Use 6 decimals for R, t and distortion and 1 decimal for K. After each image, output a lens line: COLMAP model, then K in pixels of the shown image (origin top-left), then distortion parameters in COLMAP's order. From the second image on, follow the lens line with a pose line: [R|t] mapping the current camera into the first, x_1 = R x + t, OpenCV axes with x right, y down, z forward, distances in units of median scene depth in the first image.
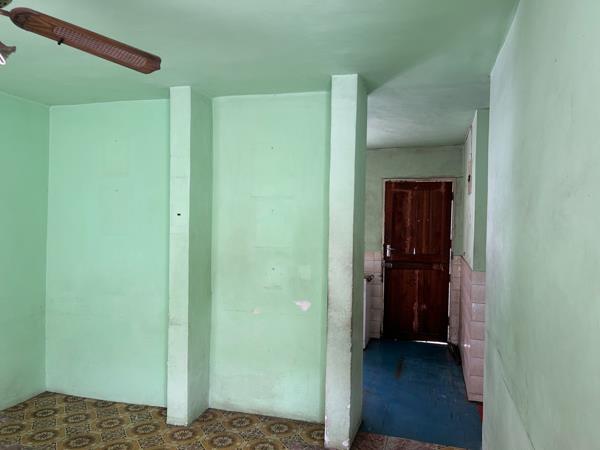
lens RADIAL K [[451.2, 0, 299.8], [0, 451.2, 229.4], [0, 0, 1]] dist [0.029611, -0.035669]
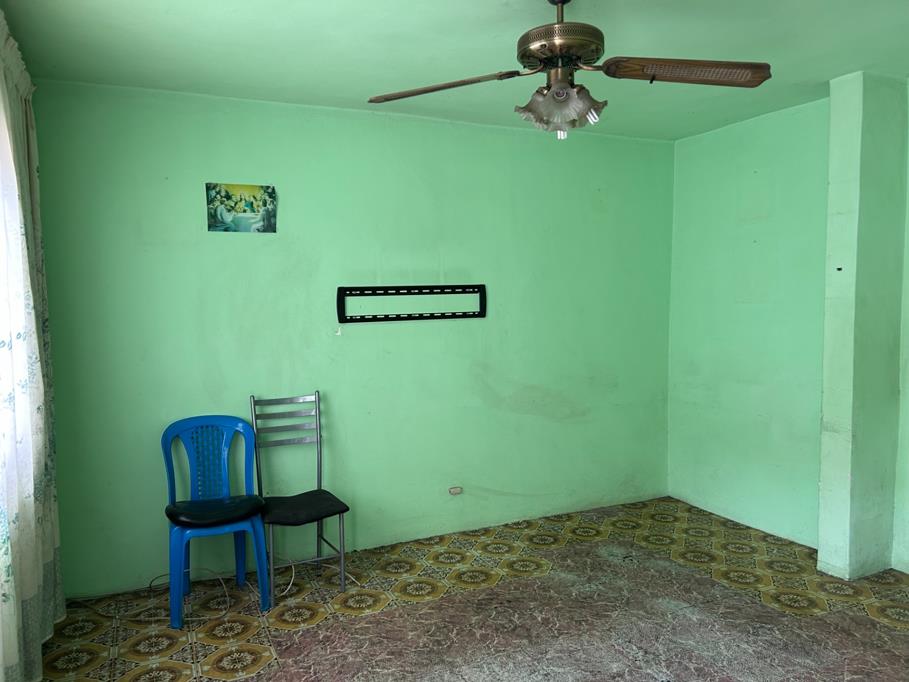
lens RADIAL K [[683.6, 0, 451.8], [0, 683.6, 345.0], [0, 0, 1]] dist [0.029611, -0.035669]
pose [[0.657997, 0.031444, -0.752364, 0.124857], [0.011077, 0.998616, 0.051423, 0.020390], [0.752939, -0.042170, 0.656737, -0.109942]]
